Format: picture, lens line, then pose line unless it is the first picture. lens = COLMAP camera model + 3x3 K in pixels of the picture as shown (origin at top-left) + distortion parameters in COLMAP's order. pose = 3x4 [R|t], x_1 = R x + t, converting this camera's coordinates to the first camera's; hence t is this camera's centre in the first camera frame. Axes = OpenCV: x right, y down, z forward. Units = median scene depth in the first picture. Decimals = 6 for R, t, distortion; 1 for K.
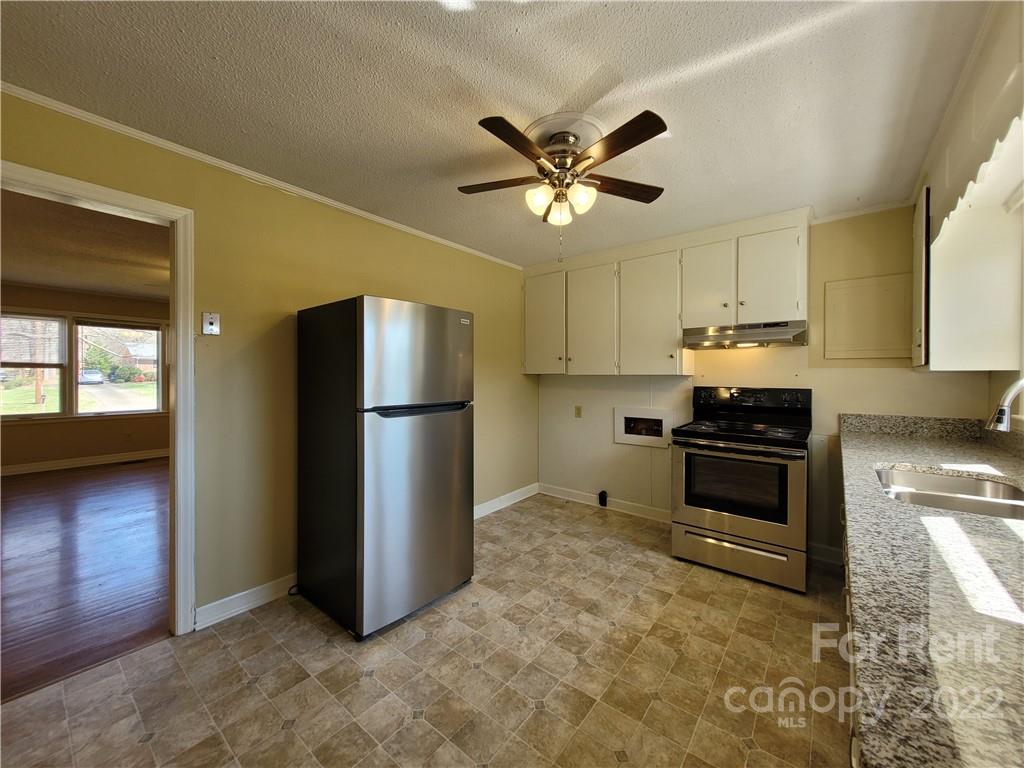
lens RADIAL K [[402.4, 0, 504.1], [0, 402.4, 376.3], [0, 0, 1]] dist [0.001781, -0.000480]
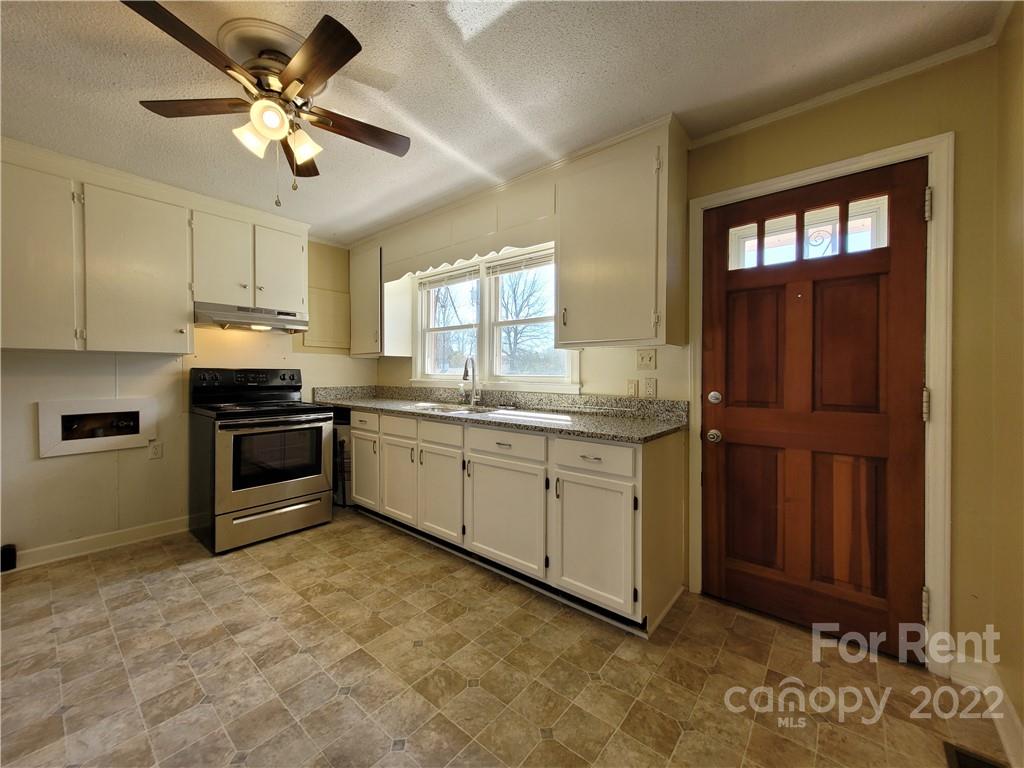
lens RADIAL K [[402.4, 0, 504.4], [0, 402.4, 377.9], [0, 0, 1]] dist [0.001781, -0.000480]
pose [[0.007639, -0.014889, 0.999860, -0.549680], [0.005340, 0.999875, 0.014849, 0.050596], [-0.999957, 0.005226, 0.007718, 0.406601]]
